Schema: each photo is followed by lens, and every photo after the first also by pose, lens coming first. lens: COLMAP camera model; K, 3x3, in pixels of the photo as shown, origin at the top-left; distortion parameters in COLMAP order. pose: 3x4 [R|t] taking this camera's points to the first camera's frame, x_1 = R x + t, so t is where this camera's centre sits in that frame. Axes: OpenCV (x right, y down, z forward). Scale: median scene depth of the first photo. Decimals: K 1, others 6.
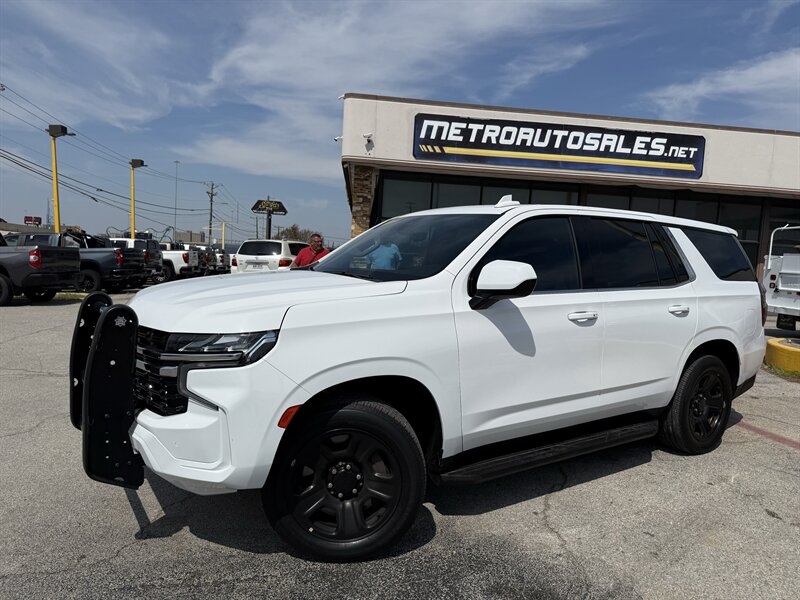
lens RADIAL K [[564.2, 0, 407.4], [0, 564.2, 298.5], [0, 0, 1]] dist [0.032670, -0.046249]
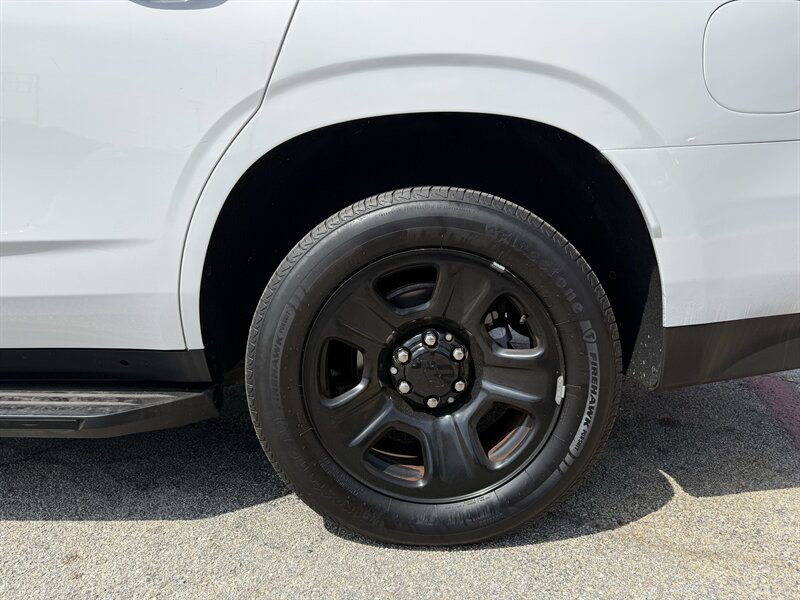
lens RADIAL K [[564.2, 0, 402.1], [0, 564.2, 298.3], [0, 0, 1]] dist [0.032670, -0.046249]
pose [[0.815366, 0.059016, -0.575930, 0.791208], [-0.013938, 0.996504, 0.082380, 0.155713], [0.578778, -0.059142, 0.813338, 0.927806]]
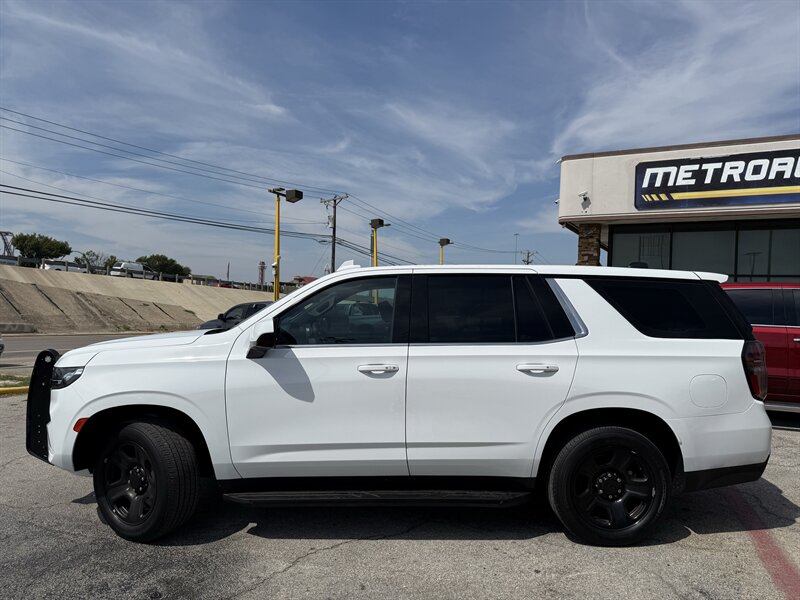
lens RADIAL K [[564.2, 0, 400.6], [0, 564.2, 303.1], [0, 0, 1]] dist [0.032670, -0.046249]
pose [[0.824055, -0.036157, -0.565355, 0.892676], [-0.023106, 0.994986, -0.097313, 0.009557], [0.566039, 0.093254, 0.819087, 0.142174]]
